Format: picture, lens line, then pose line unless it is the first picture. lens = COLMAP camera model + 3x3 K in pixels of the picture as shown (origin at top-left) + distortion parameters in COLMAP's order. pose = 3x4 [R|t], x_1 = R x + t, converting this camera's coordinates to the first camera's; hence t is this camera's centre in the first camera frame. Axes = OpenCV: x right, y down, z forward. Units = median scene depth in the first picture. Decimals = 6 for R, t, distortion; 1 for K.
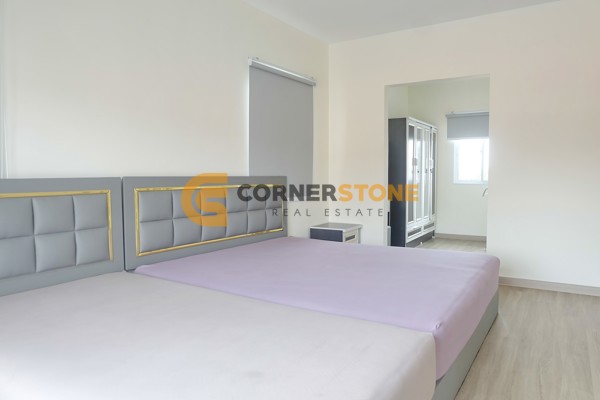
lens RADIAL K [[441.7, 0, 307.1], [0, 441.7, 199.5], [0, 0, 1]] dist [-0.002827, 0.003451]
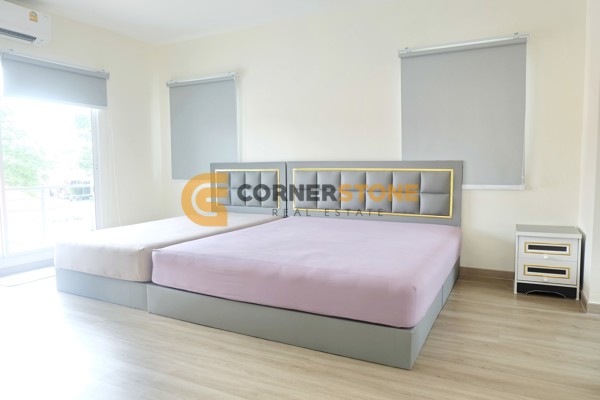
lens RADIAL K [[408.2, 0, 300.0], [0, 408.2, 200.0], [0, 0, 1]] dist [-0.038397, 0.000289]
pose [[0.057459, 0.129745, -0.989881, 0.672470], [-0.018803, 0.991484, 0.128864, -0.060195], [0.998171, 0.011208, 0.059409, 0.518798]]
